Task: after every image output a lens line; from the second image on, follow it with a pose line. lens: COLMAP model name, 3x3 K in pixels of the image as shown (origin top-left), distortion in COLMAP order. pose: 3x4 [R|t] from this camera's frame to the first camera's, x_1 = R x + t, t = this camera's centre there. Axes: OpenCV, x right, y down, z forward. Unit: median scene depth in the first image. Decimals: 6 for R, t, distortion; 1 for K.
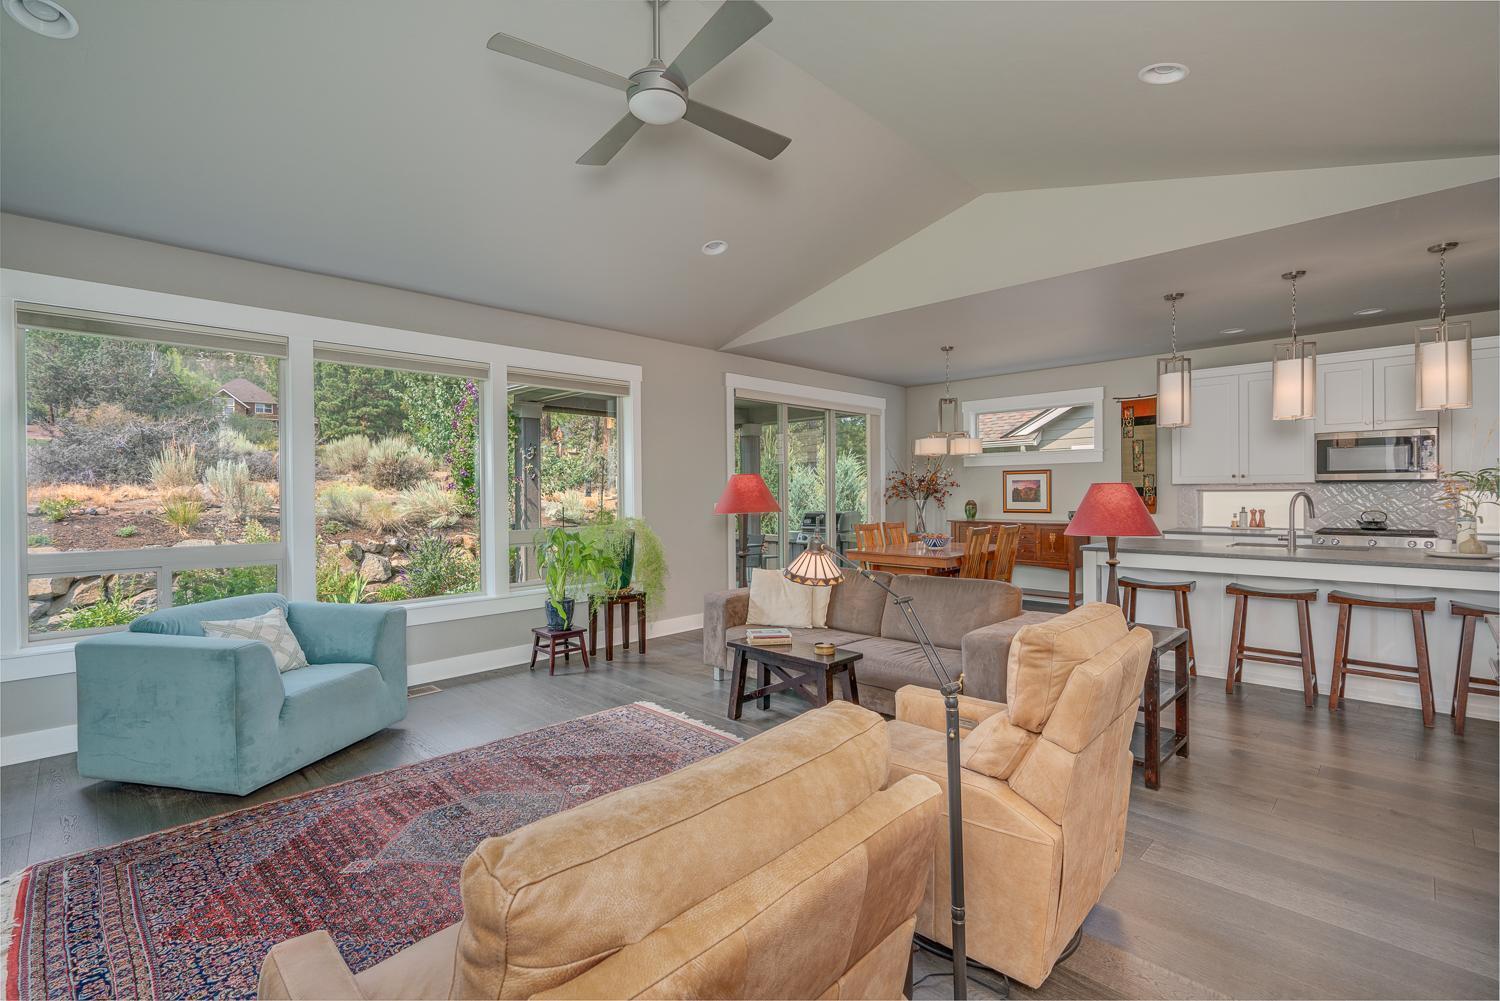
lens RADIAL K [[674.2, 0, 744.4], [0, 674.2, 494.1], [0, 0, 1]] dist [0.000503, 0.000218]
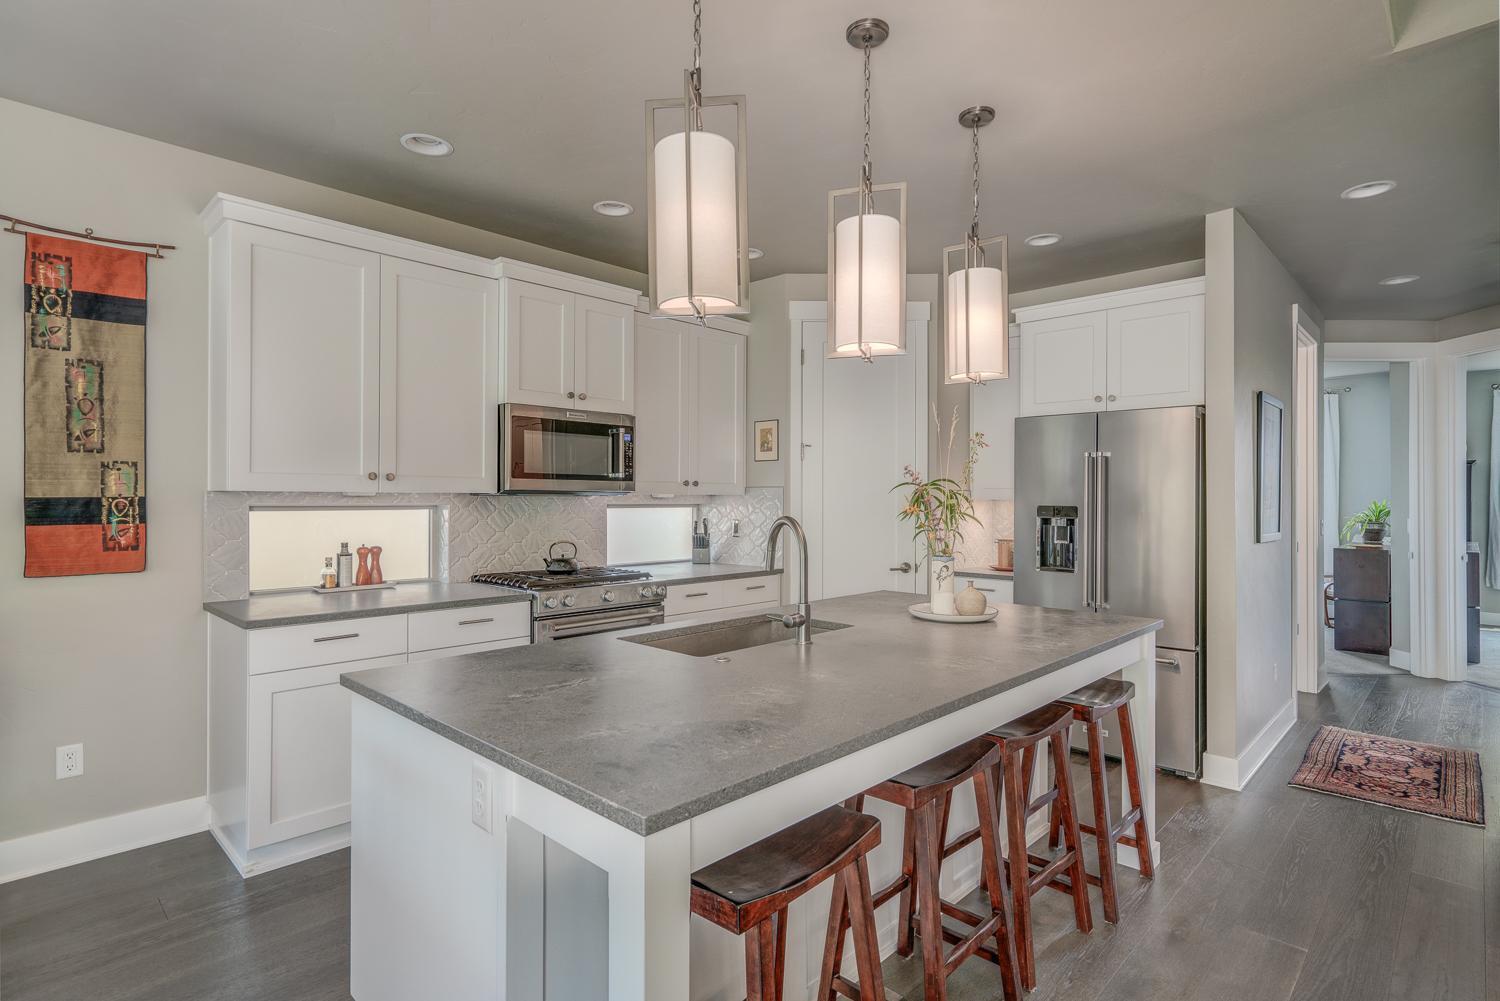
lens RADIAL K [[757.0, 0, 750.0], [0, 757.0, 500.5], [0, 0, 1]] dist [-0.002638, -0.000408]
pose [[-0.026417, 0.004824, 0.999639, 0.236919], [0.000276, 0.999988, -0.004818, -0.008769], [-0.999651, 0.000148, -0.026418, 0.833768]]
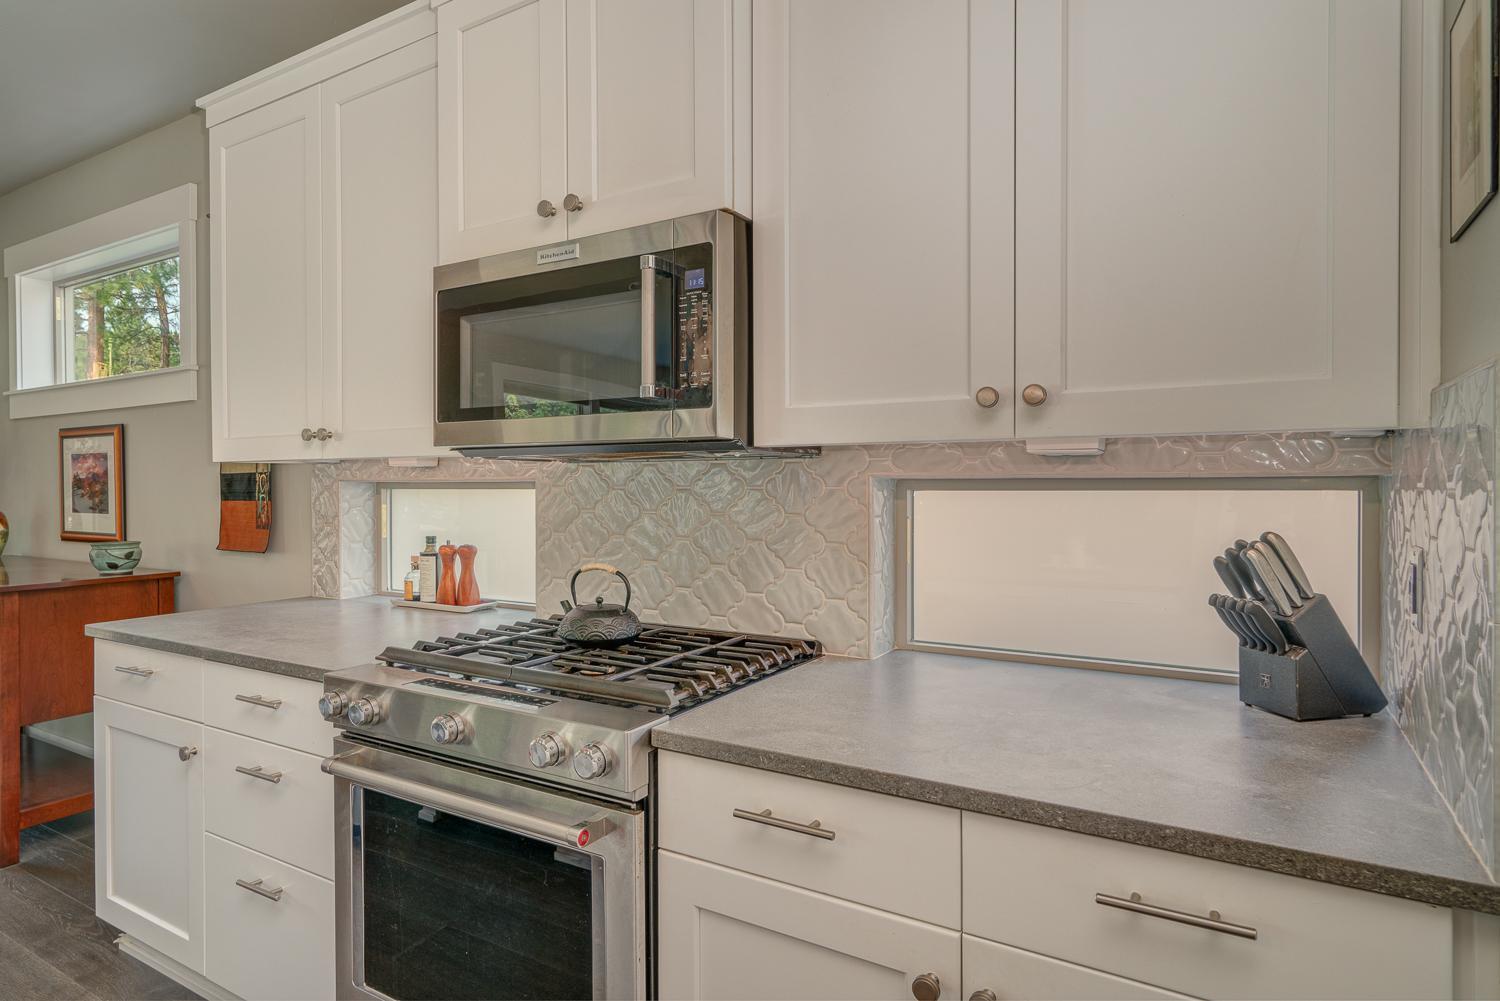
lens RADIAL K [[849.7, 0, 750.4], [0, 849.7, 478.5], [0, 0, 1]] dist [0.000613, 0.000034]
pose [[0.968709, -0.008451, 0.248054, 0.893826], [0.008450, 0.999964, 0.001068, -0.008032], [-0.248054, 0.001061, 0.968746, 0.663560]]
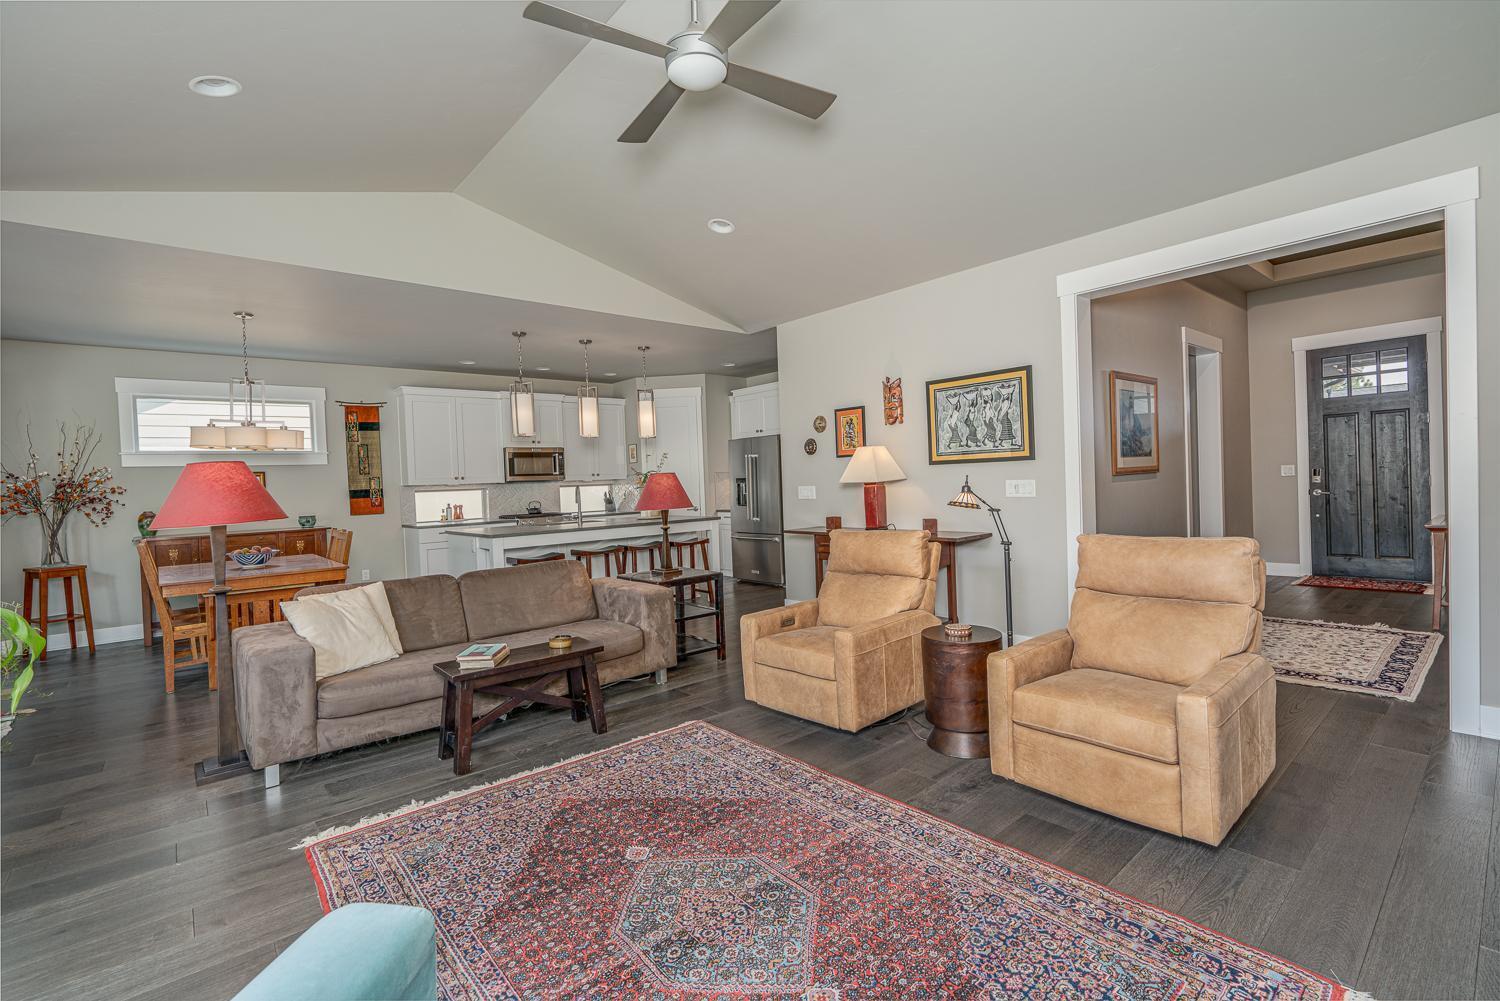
lens RADIAL K [[674.2, 0, 744.4], [0, 674.2, 494.1], [0, 0, 1]] dist [0.000503, 0.000218]
pose [[0.074448, -0.012221, 0.997150, -0.514802], [0.041770, 0.999086, 0.009127, 0.014558], [-0.996350, 0.040971, 0.074890, 0.416663]]
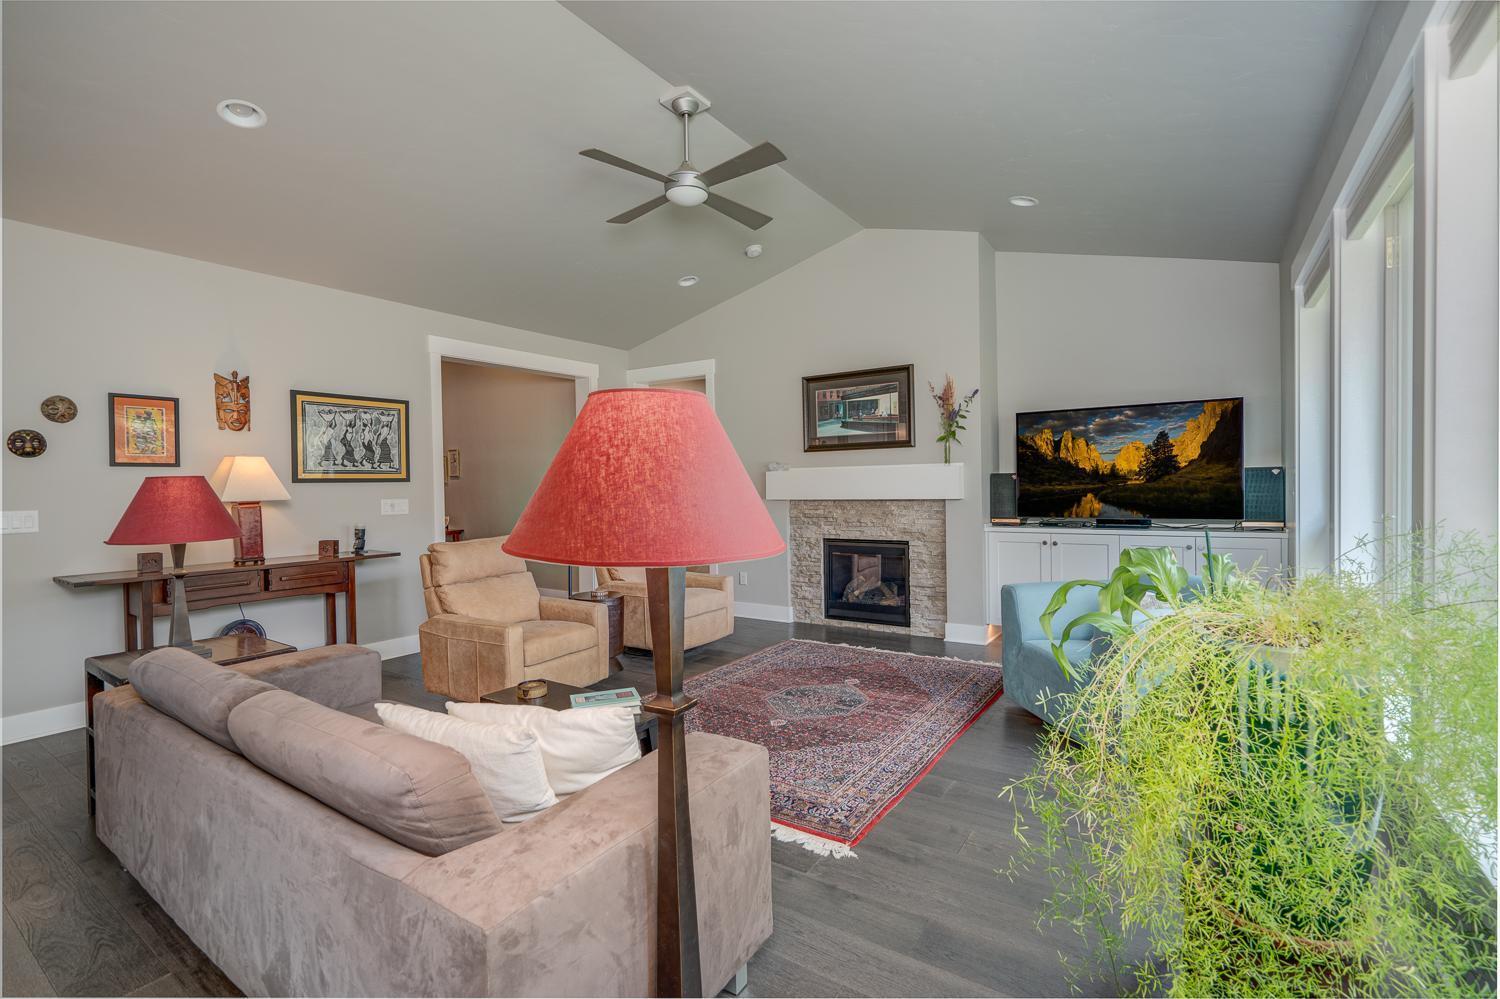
lens RADIAL K [[674.2, 0, 744.4], [0, 674.2, 493.1], [0, 0, 1]] dist [0.000503, 0.000218]
pose [[-0.981235, 0.026720, -0.190956, 0.016738], [0.022900, 0.999492, 0.022186, 0.001264], [0.191451, 0.017397, -0.981348, 1.116233]]
